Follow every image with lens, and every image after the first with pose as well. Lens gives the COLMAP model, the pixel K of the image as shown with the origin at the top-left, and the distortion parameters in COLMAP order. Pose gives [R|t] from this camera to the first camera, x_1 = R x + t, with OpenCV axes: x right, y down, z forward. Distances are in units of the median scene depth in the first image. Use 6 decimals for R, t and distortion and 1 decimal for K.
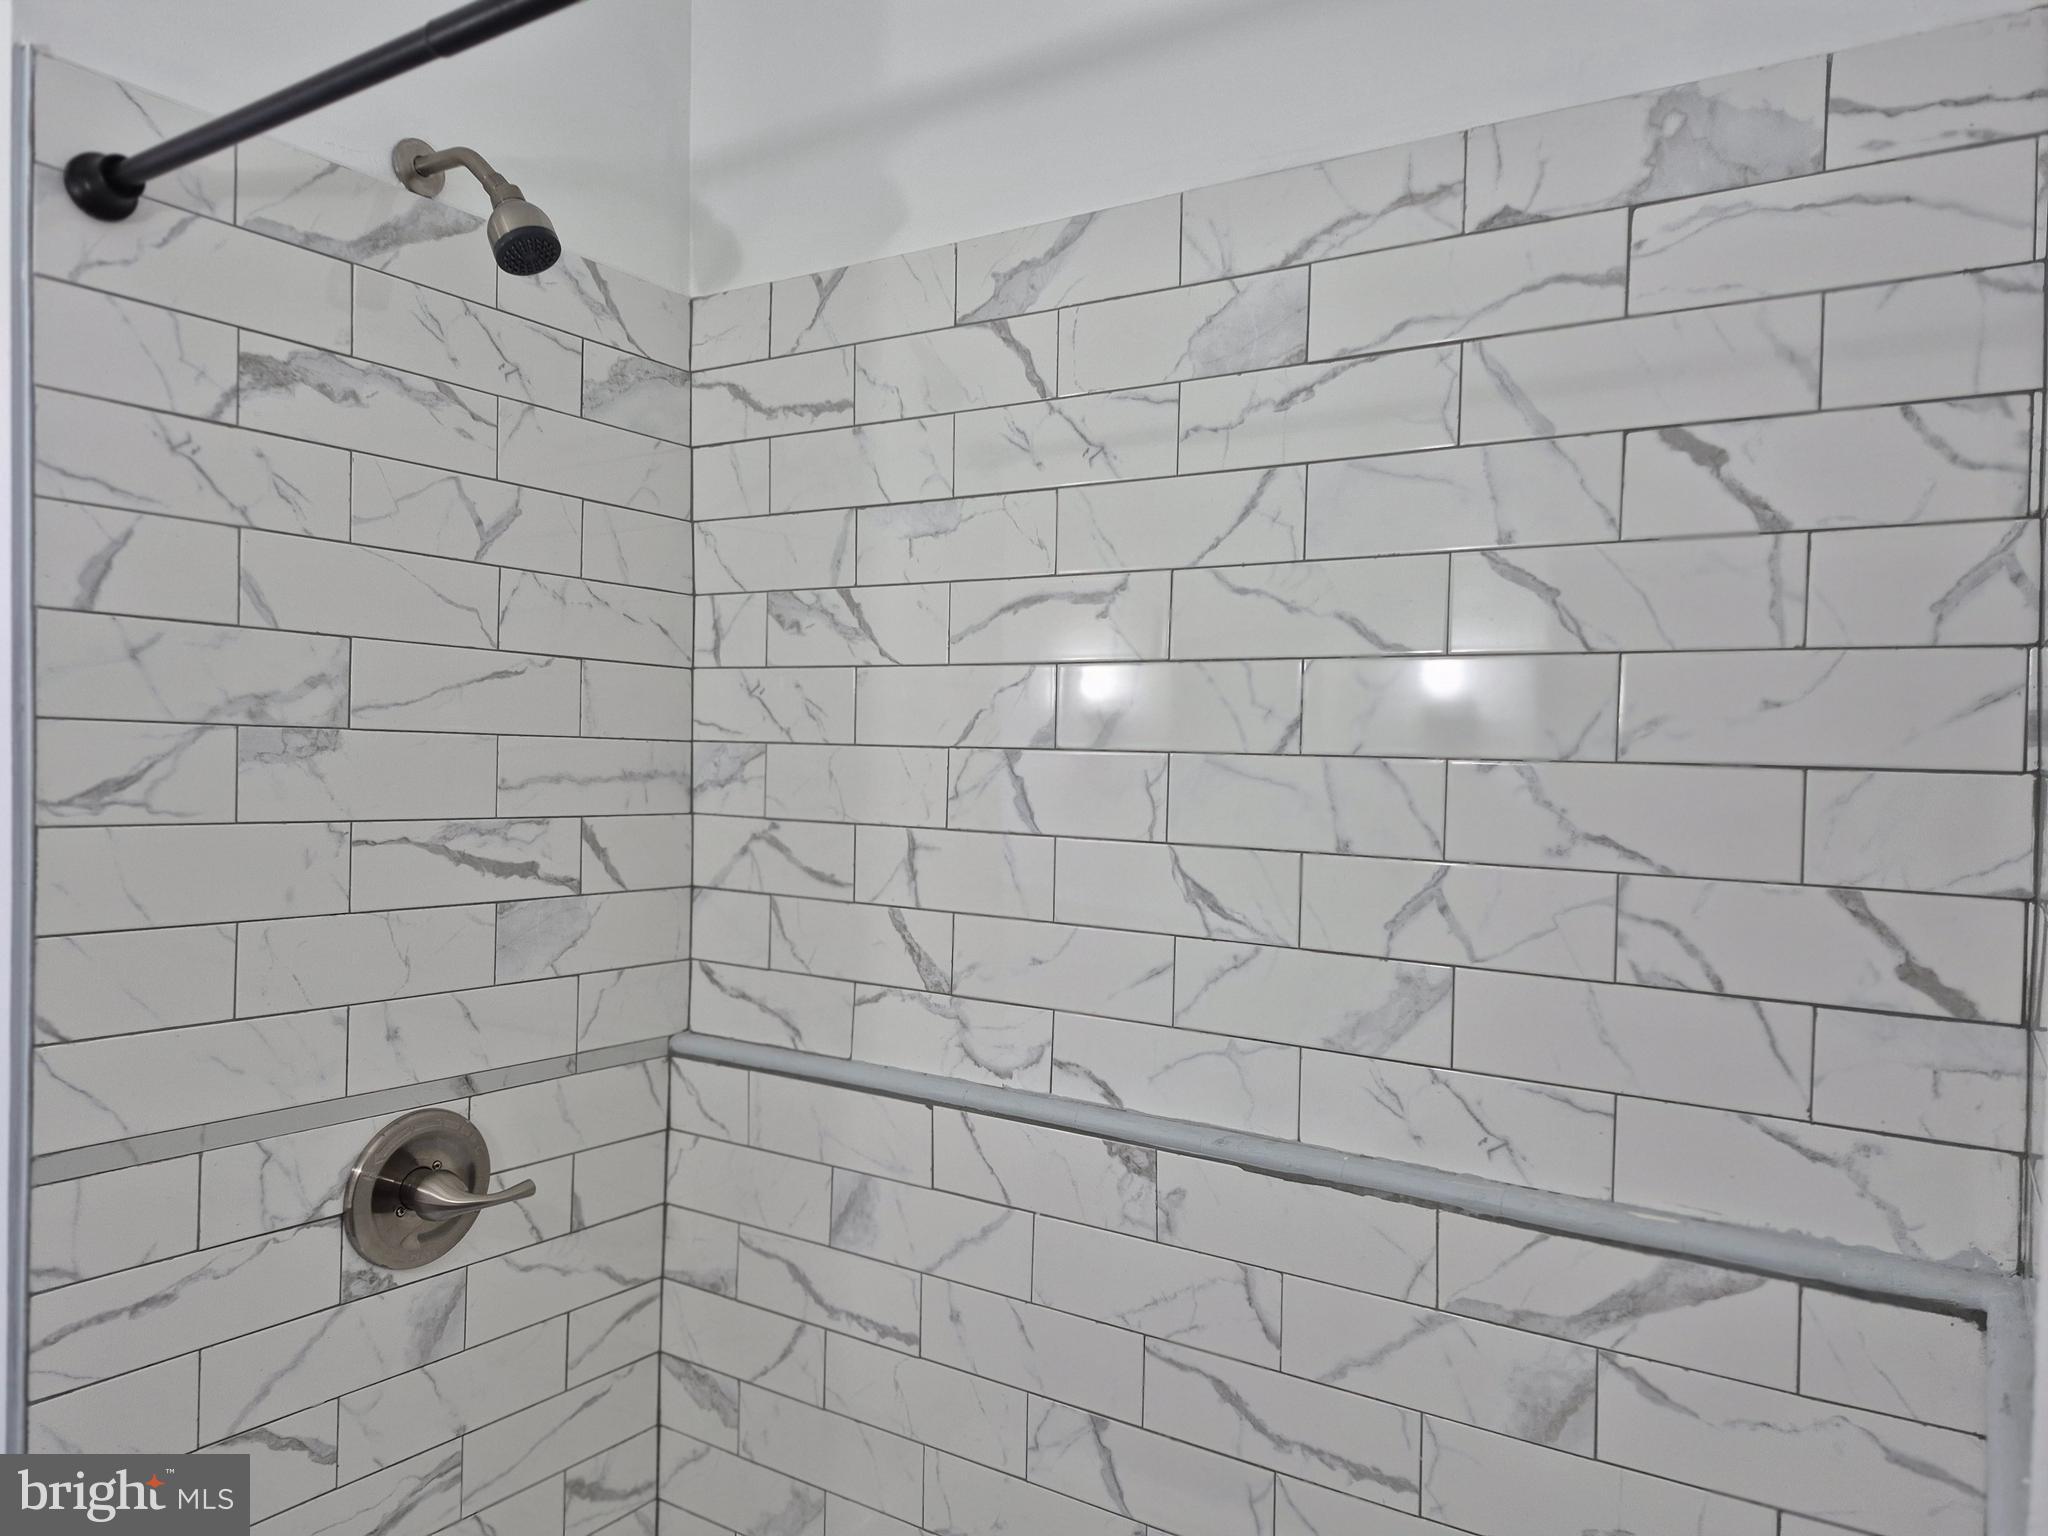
lens RADIAL K [[1424.0, 0, 1014.4], [0, 1424.0, 771.1], [0, 0, 1]] dist [0.060547, -0.051859]
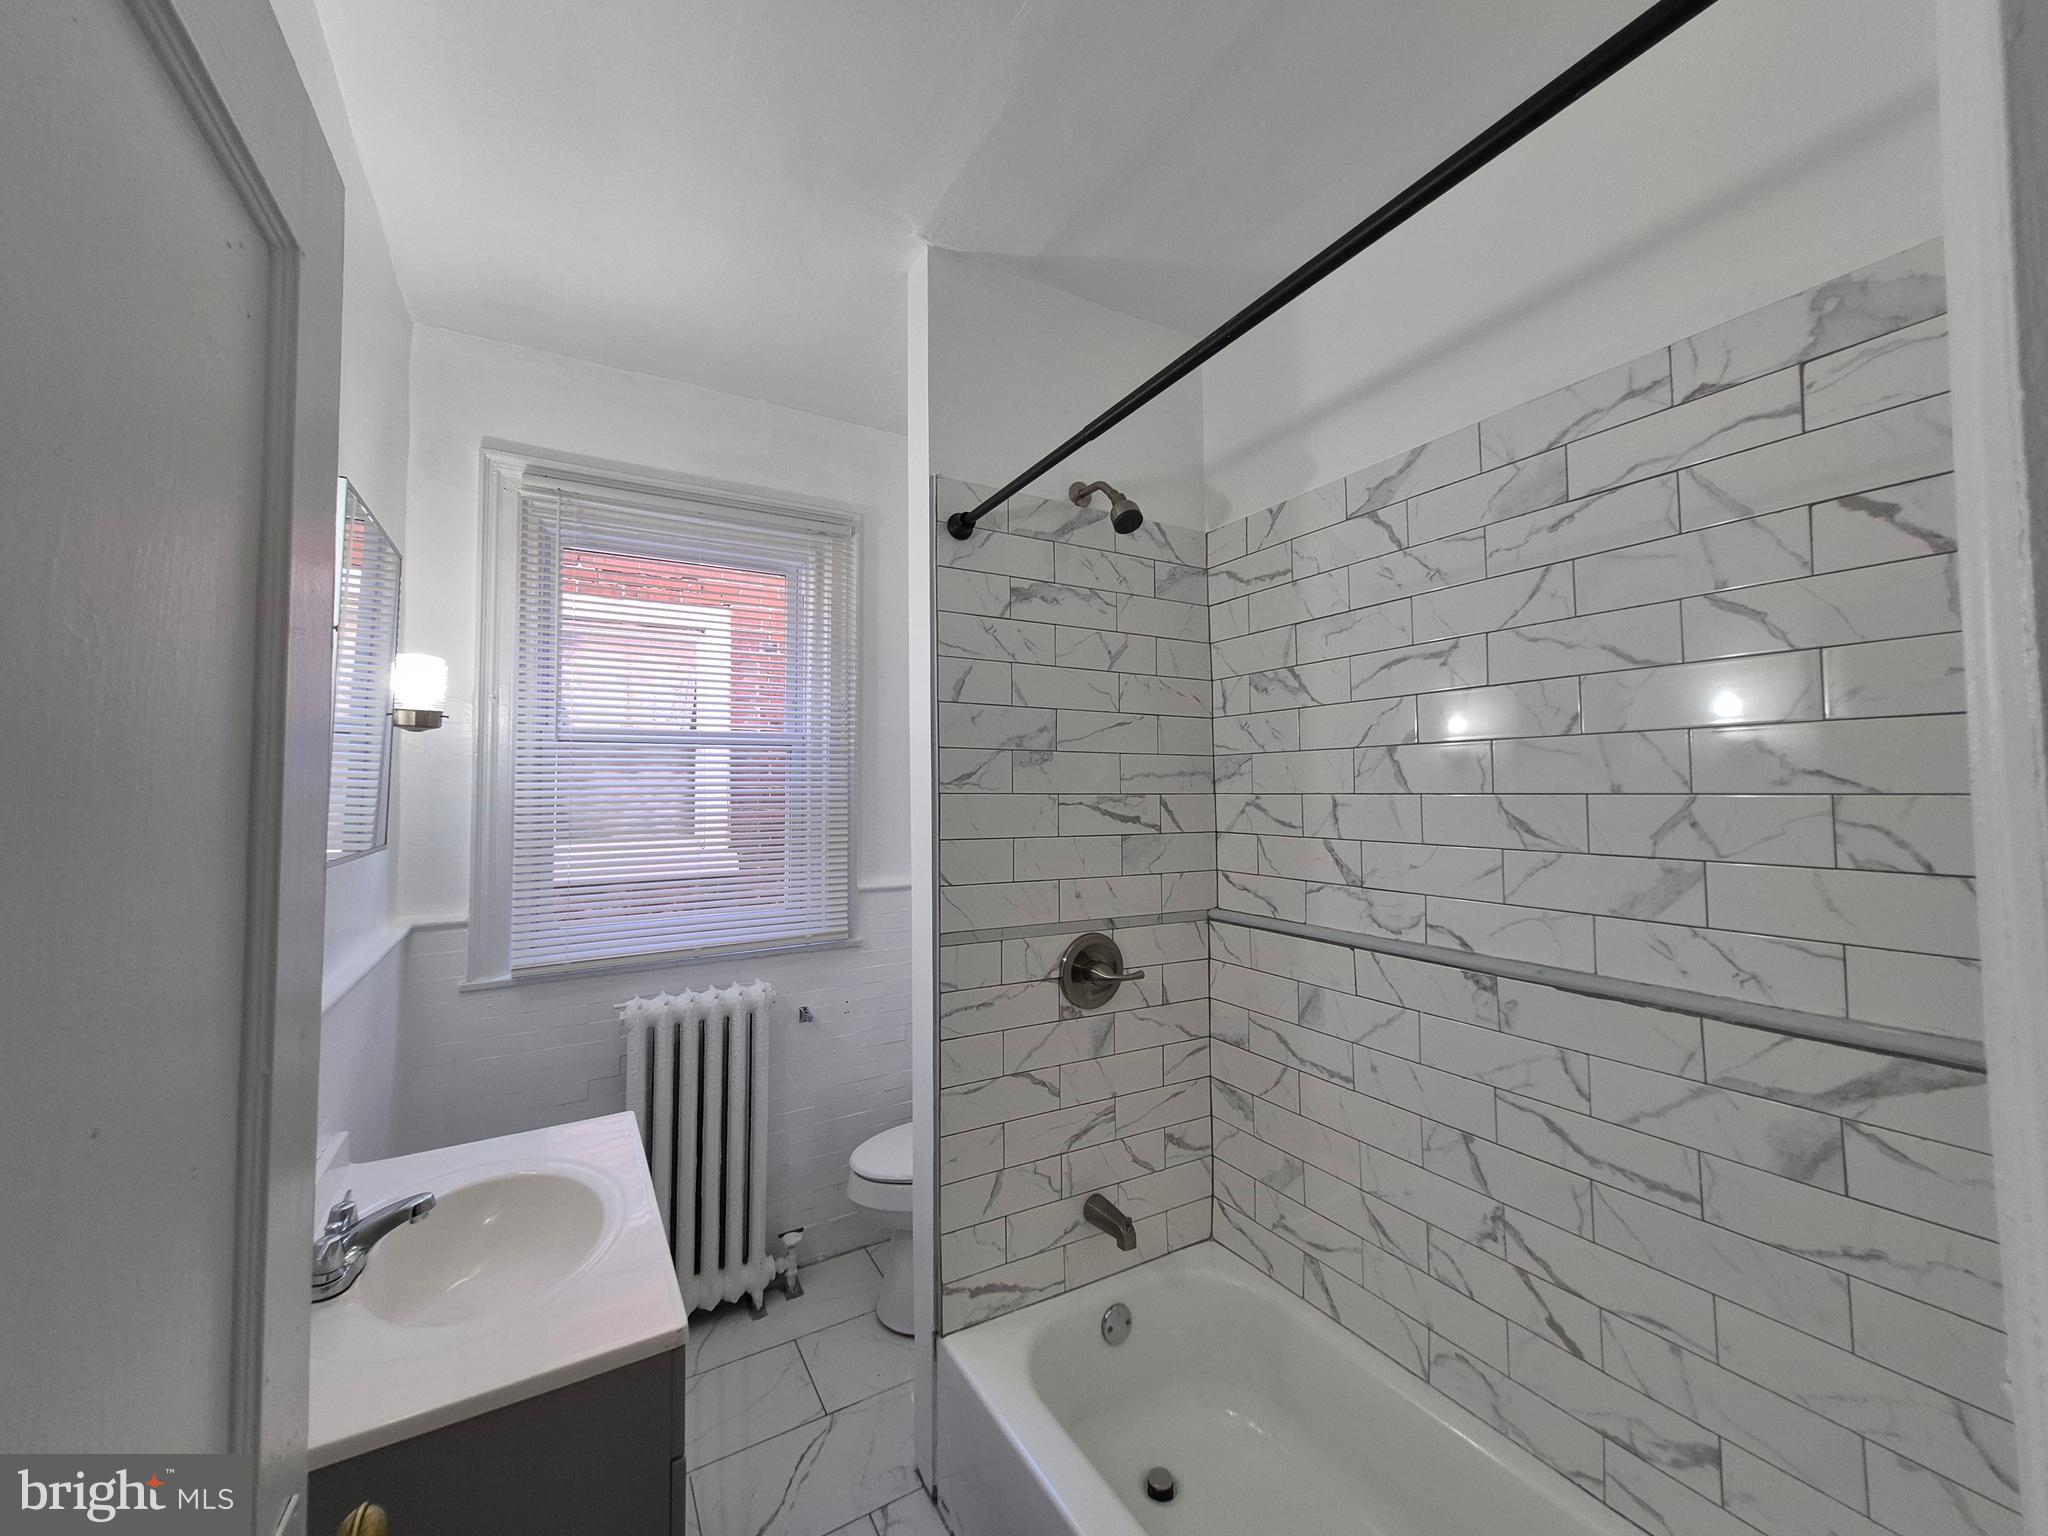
lens RADIAL K [[806.0, 0, 1029.4], [0, 806.0, 763.0], [0, 0, 1]] dist [0.005975, 0.000241]
pose [[0.897206, -0.046308, -0.439178, 0.037409], [0.020184, 0.997748, -0.063969, 0.067672], [0.441151, 0.048529, 0.896120, -0.113431]]
